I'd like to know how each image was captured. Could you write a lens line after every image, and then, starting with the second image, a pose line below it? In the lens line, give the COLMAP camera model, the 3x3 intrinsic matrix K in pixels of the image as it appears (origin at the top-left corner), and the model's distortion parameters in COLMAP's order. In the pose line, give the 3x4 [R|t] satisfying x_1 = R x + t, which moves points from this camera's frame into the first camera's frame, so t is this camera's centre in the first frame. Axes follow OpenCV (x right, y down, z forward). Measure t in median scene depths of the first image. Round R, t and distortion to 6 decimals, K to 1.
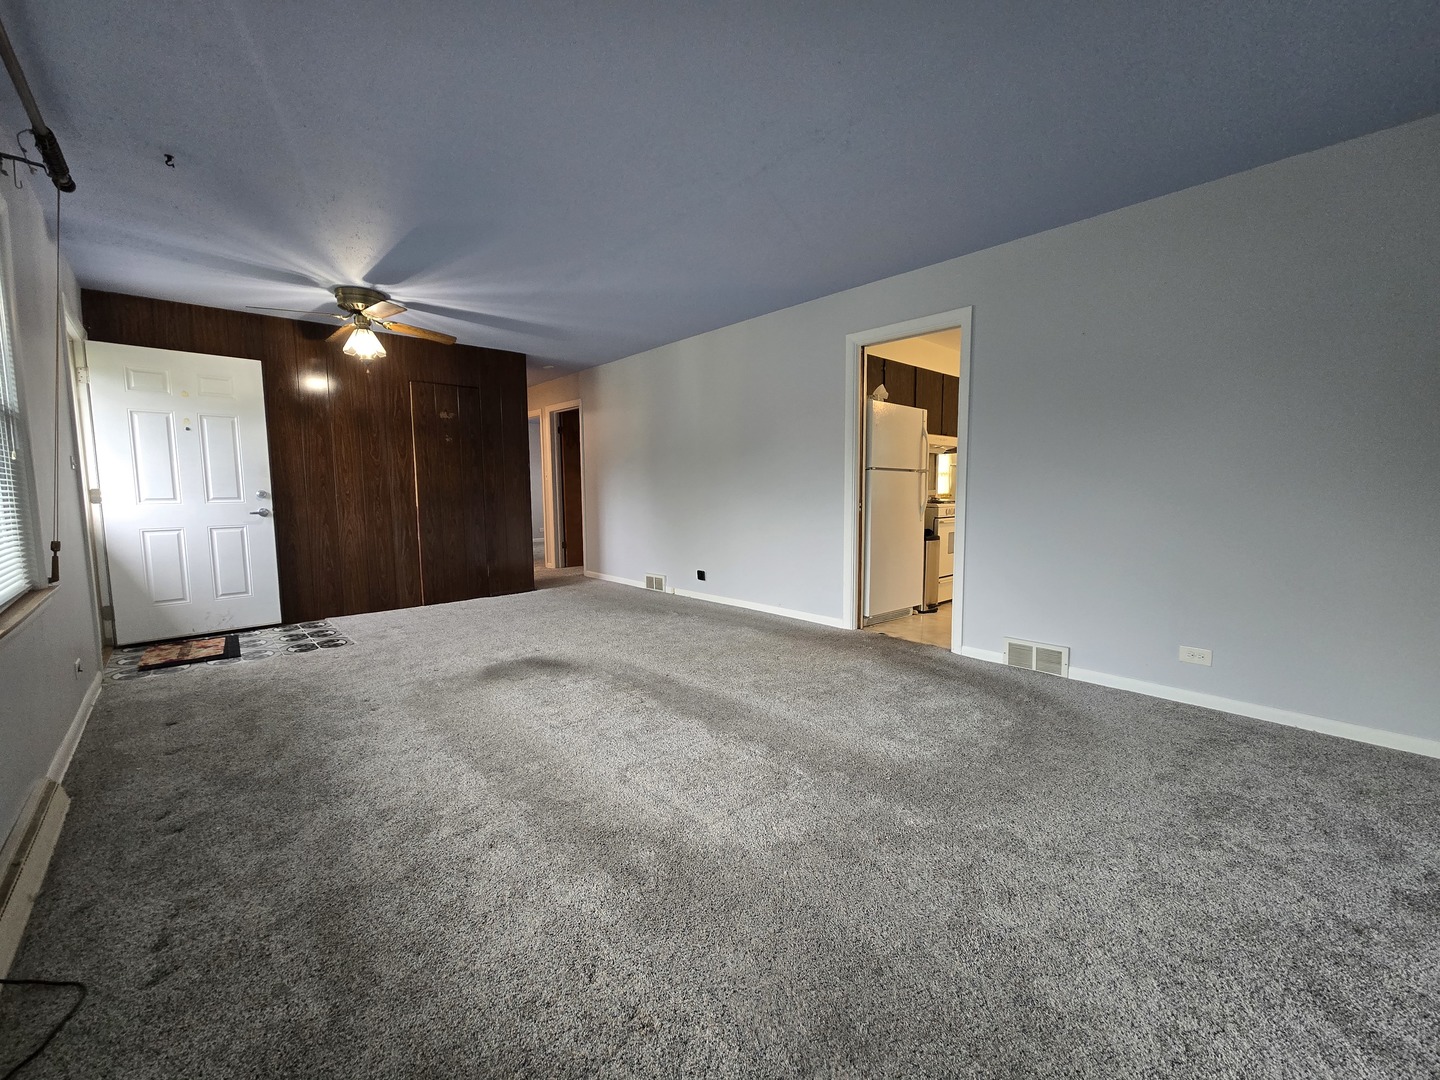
lens RADIAL K [[586.1, 0, 720.0], [0, 586.1, 540.0], [0, 0, 1]] dist [0.000682, 0.000165]
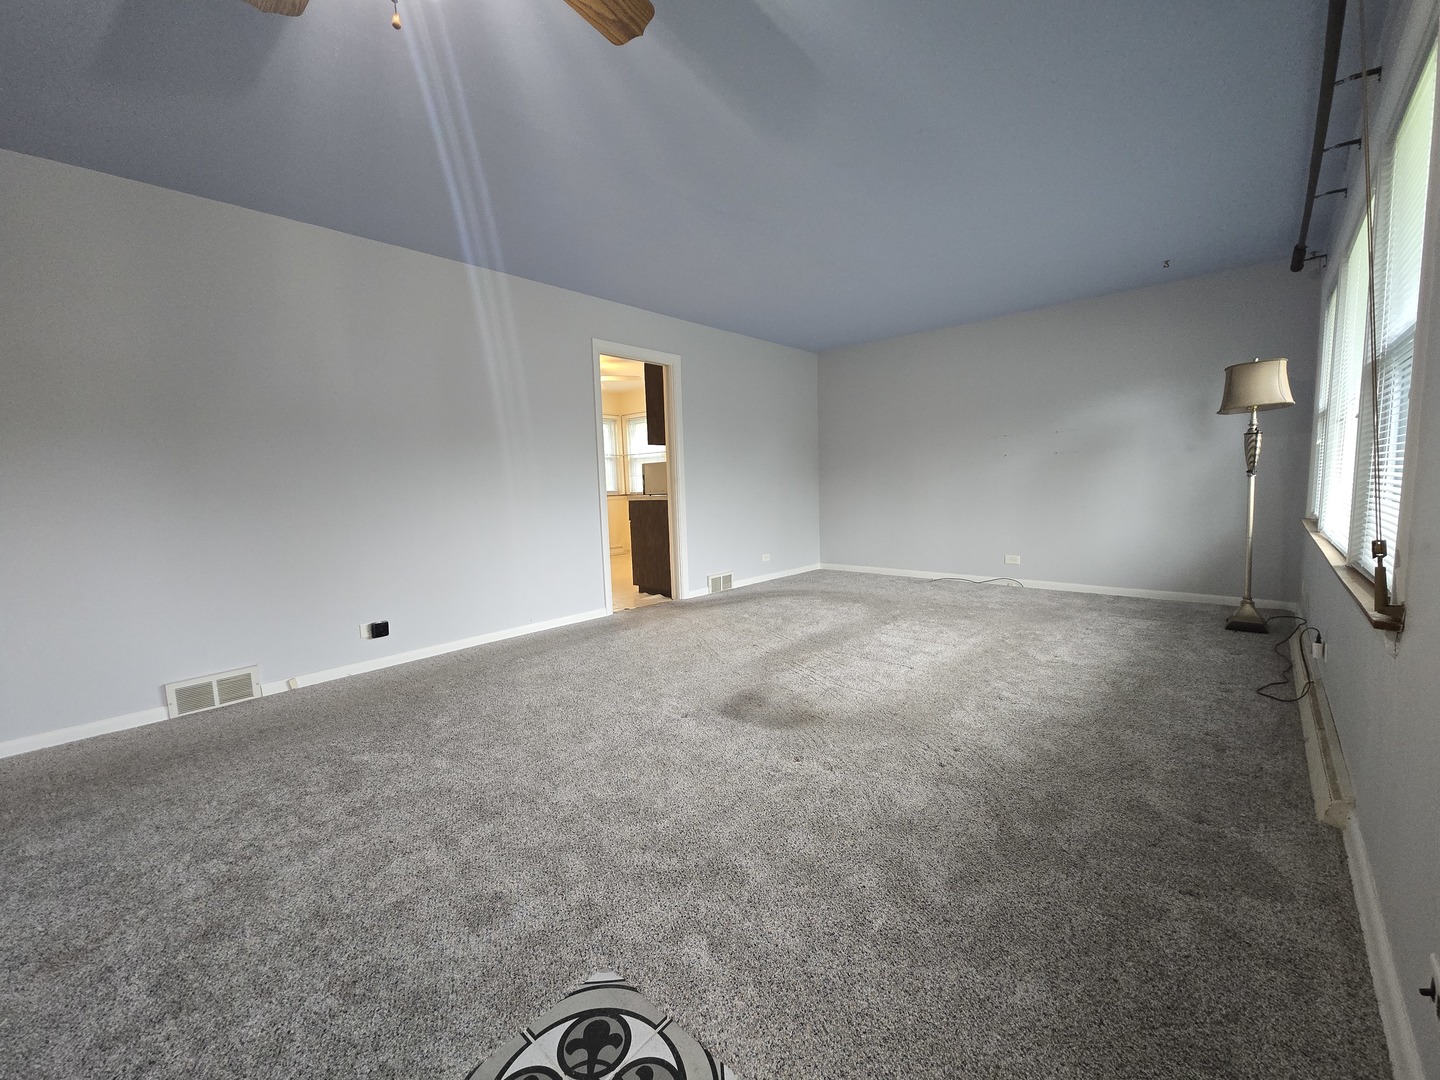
lens RADIAL K [[590.6, 0, 720.0], [0, 590.6, 540.0], [0, 0, 1]] dist [0.002130, 0.000888]
pose [[-0.046263, -0.112756, 0.992545, -1.007348], [0.110890, 0.986888, 0.117282, -0.106138], [-0.992755, 0.115489, -0.033153, 0.943038]]
